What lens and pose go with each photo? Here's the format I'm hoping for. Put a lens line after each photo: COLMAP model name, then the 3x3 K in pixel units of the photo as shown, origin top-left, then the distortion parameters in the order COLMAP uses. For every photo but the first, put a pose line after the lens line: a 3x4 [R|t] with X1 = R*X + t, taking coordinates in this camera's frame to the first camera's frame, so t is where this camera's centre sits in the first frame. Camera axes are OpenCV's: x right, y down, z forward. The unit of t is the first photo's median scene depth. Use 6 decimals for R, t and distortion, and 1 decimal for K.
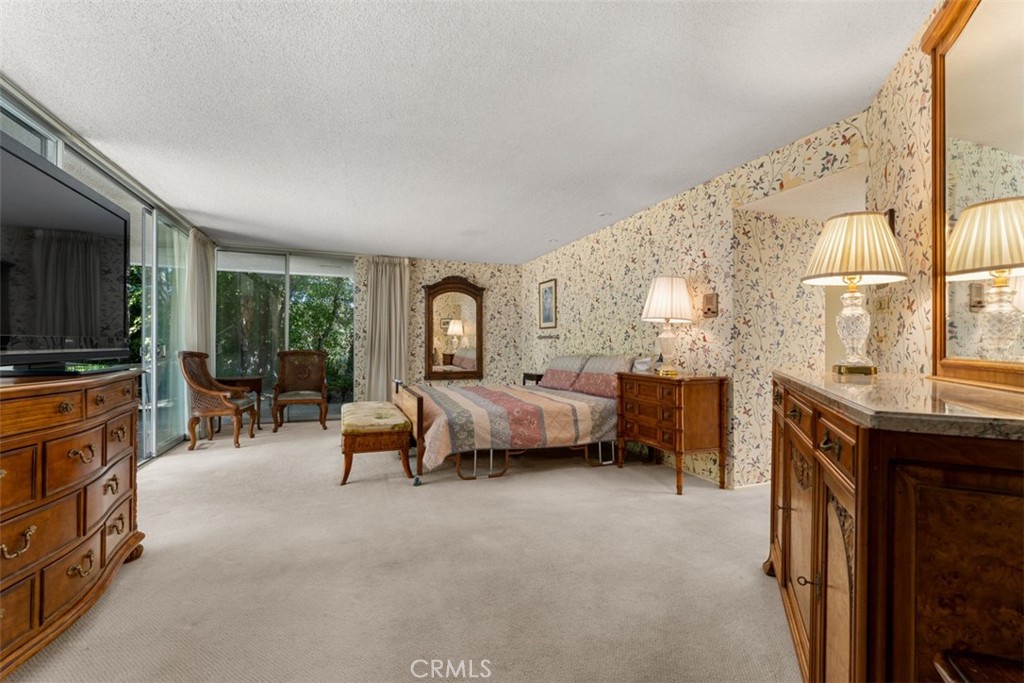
lens RADIAL K [[451.8, 0, 512.4], [0, 451.8, 345.3], [0, 0, 1]] dist [-0.002363, -0.000218]
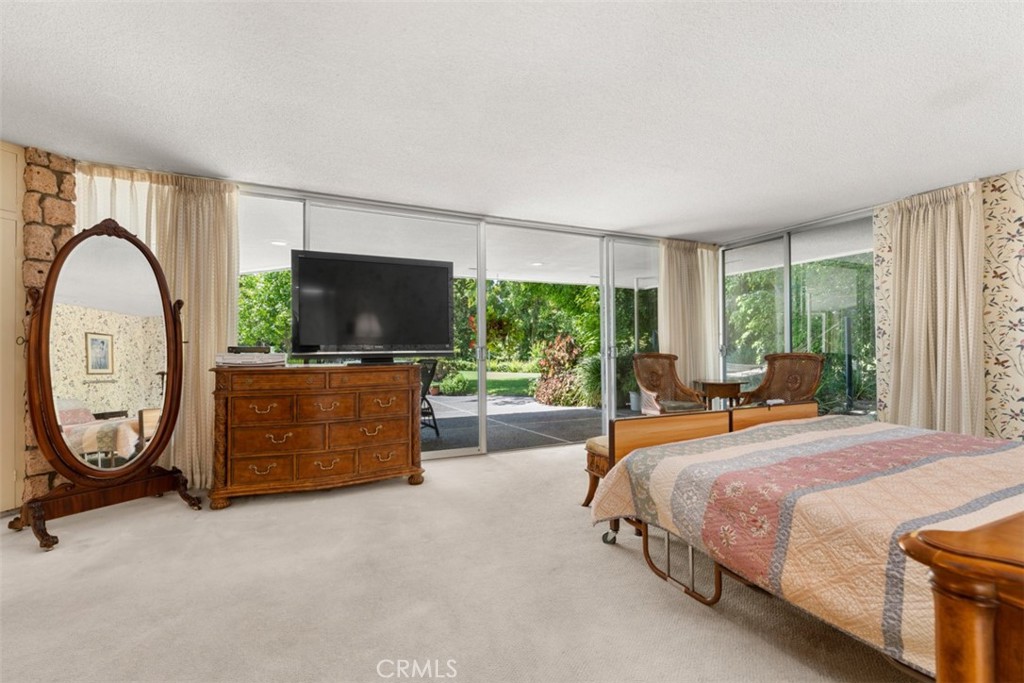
lens RADIAL K [[451.8, 0, 512.1], [0, 451.8, 346.1], [0, 0, 1]] dist [-0.002363, -0.000218]
pose [[0.062688, -0.010440, -0.997979, 0.468561], [0.008694, 0.999913, -0.009914, 0.004788], [0.997995, -0.008055, 0.062773, 0.761259]]
